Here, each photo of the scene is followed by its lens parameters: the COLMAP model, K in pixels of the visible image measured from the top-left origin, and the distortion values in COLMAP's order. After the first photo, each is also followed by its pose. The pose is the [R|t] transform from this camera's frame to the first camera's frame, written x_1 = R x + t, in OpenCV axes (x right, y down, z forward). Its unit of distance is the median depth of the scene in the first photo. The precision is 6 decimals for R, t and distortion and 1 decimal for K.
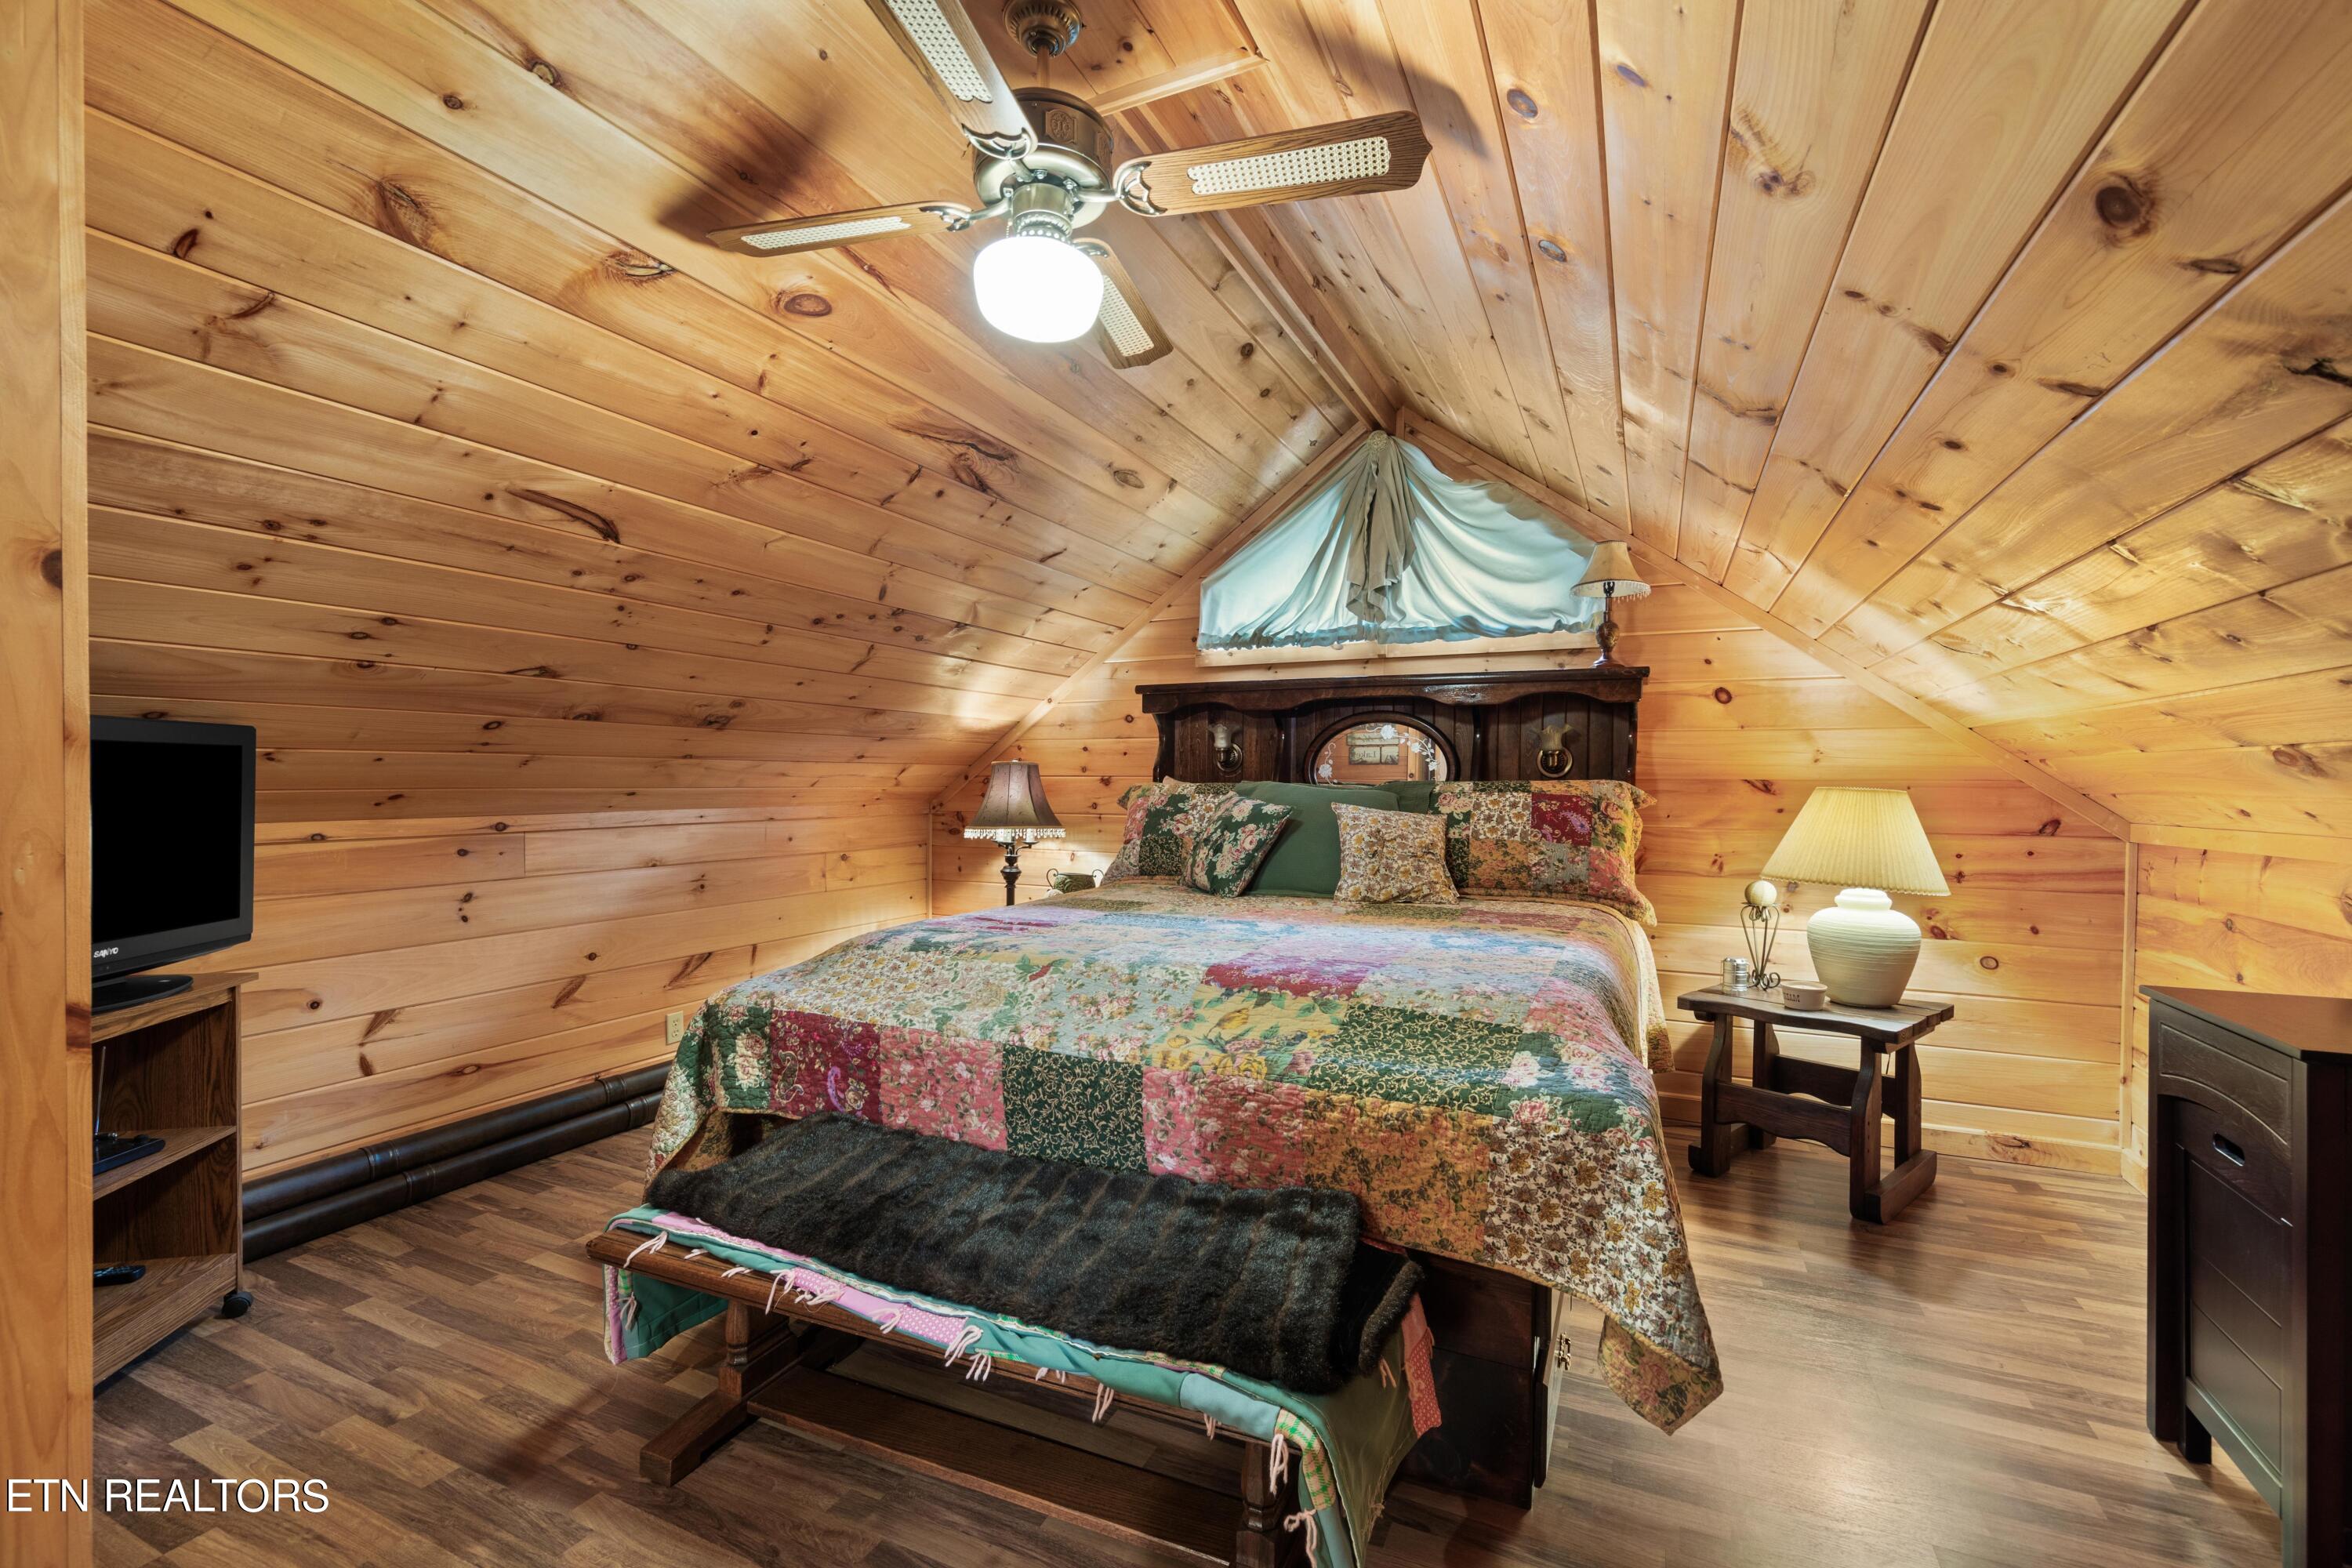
lens RADIAL K [[1007.4, 0, 1176.0], [0, 1007.4, 784.0], [0, 0, 1]] dist [0.000154, 0.000020]
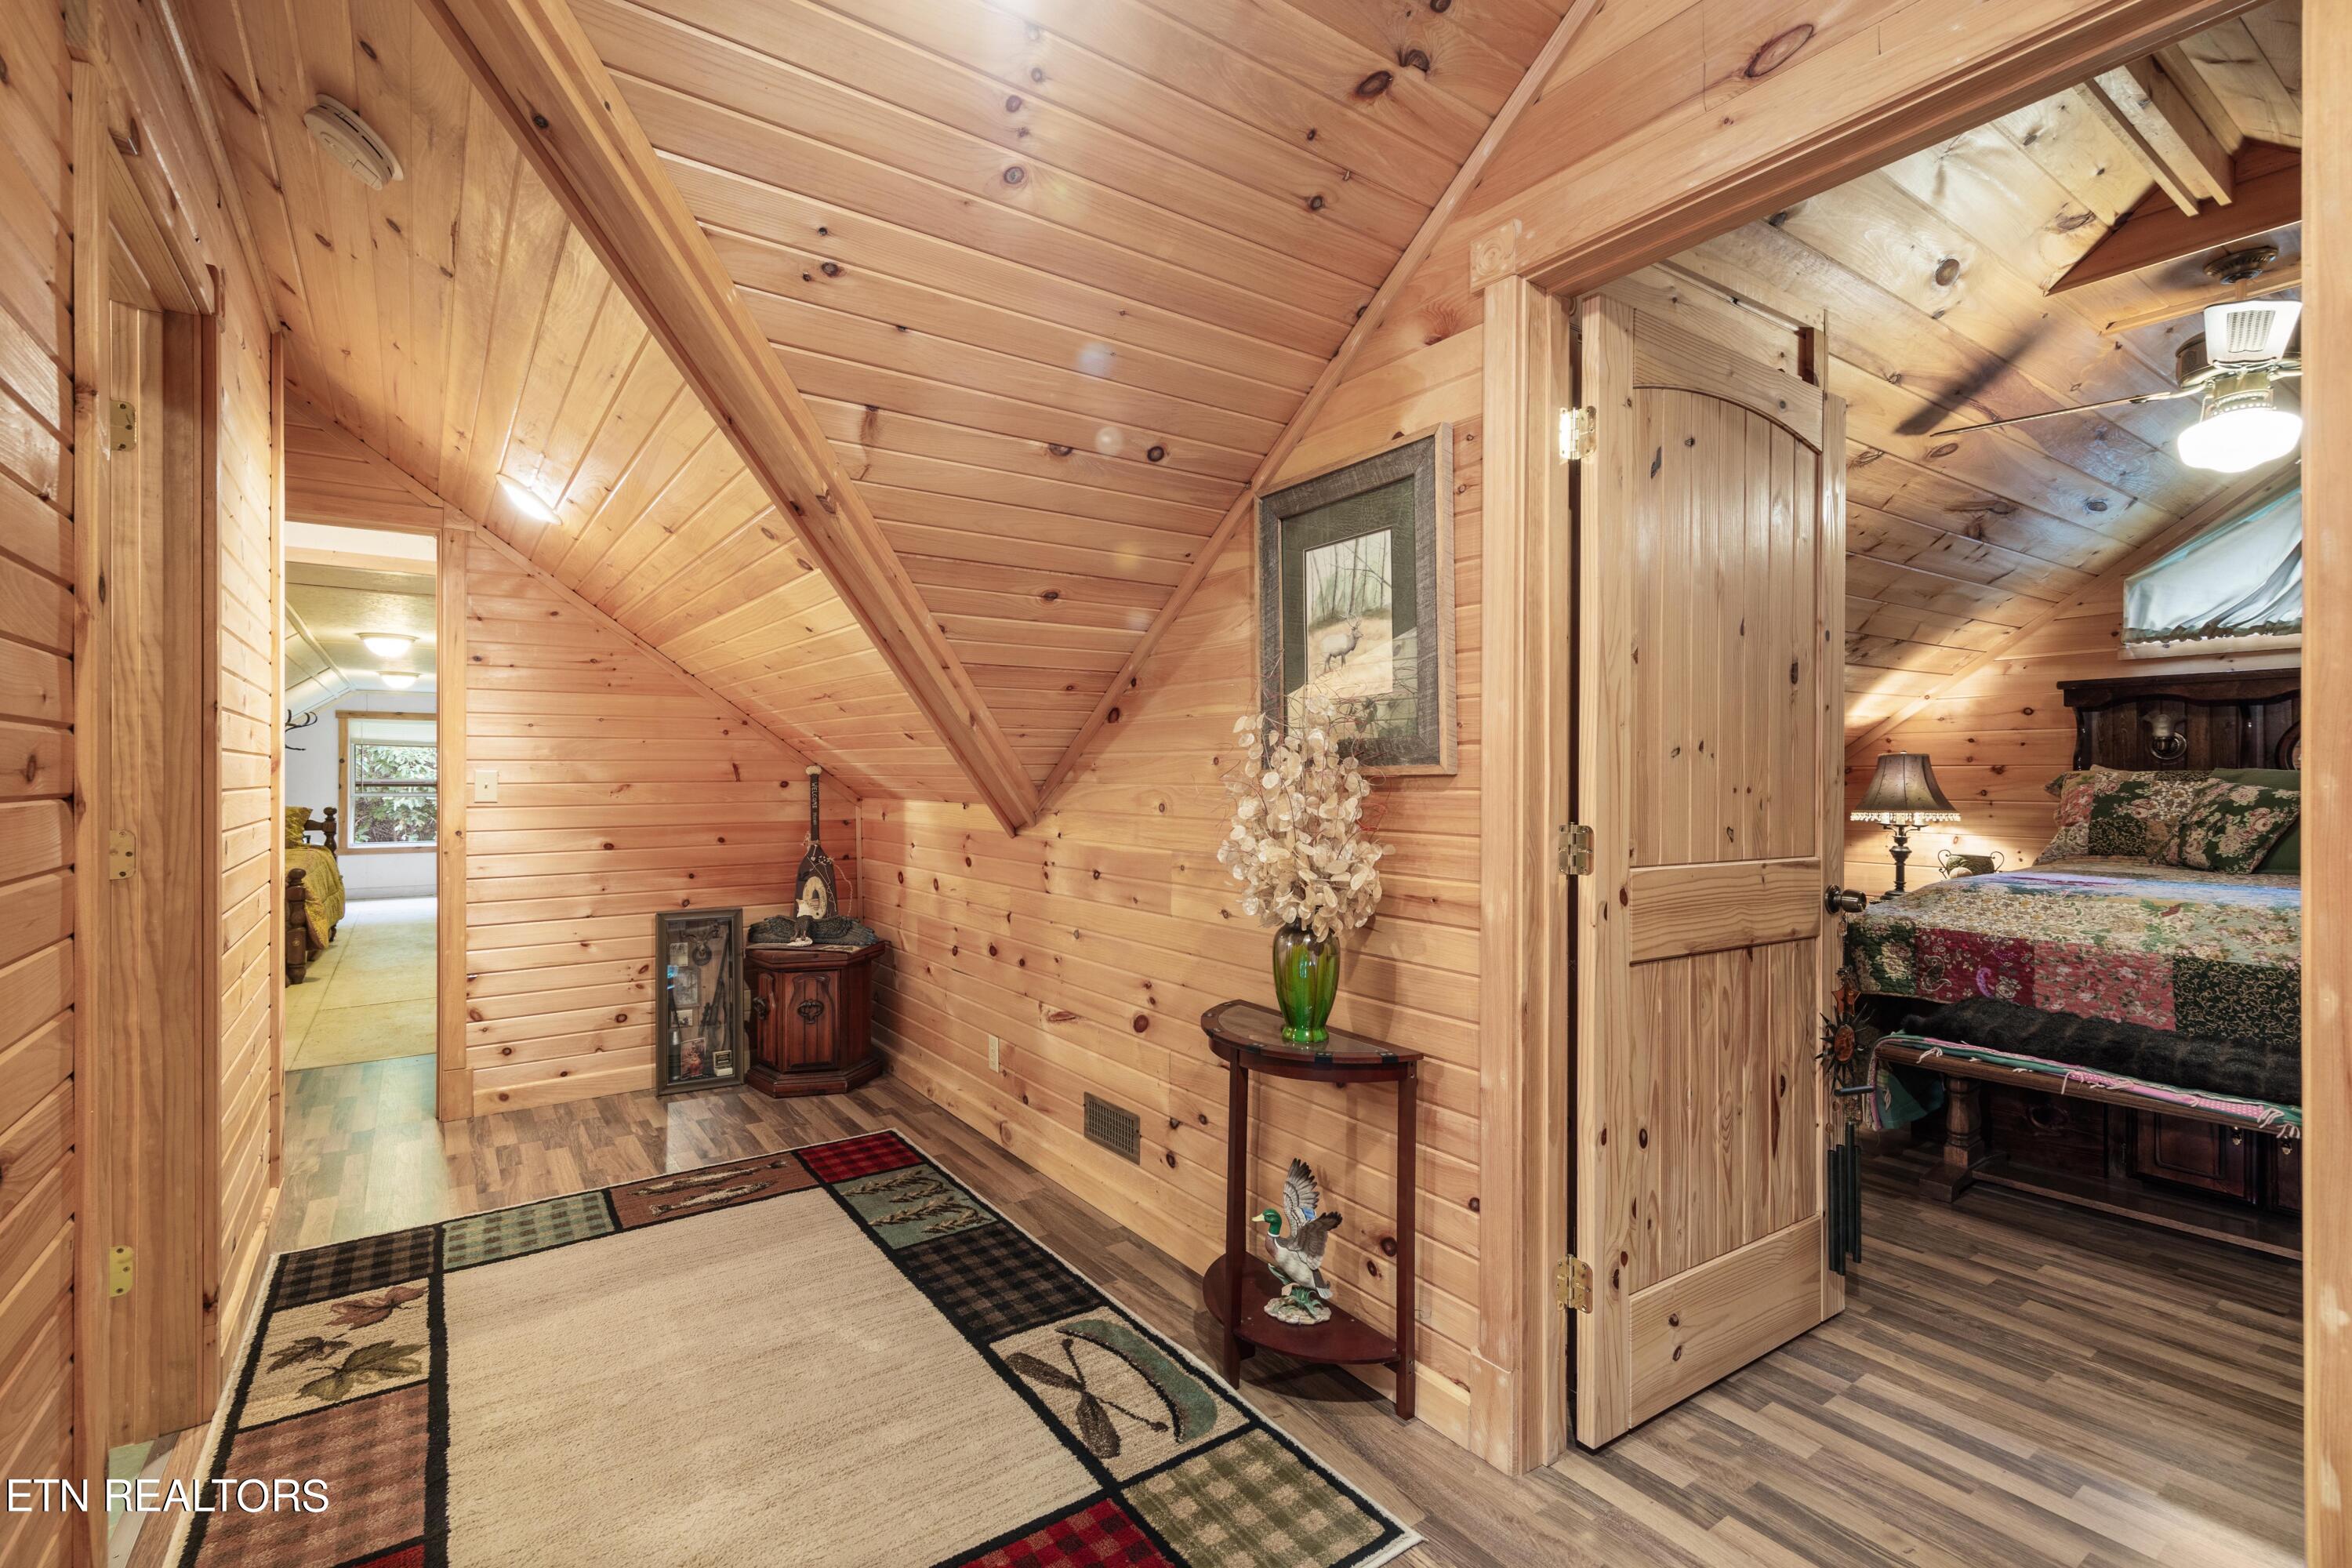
lens RADIAL K [[1055.5, 0, 1170.1], [0, 1055.5, 750.2], [0, 0, 1]] dist [0.003149, 0.000588]
pose [[0.865591, -0.018498, -0.500410, -0.370834], [0.006717, 0.999656, -0.025335, -0.001509], [0.500707, 0.018569, 0.865418, -0.579925]]
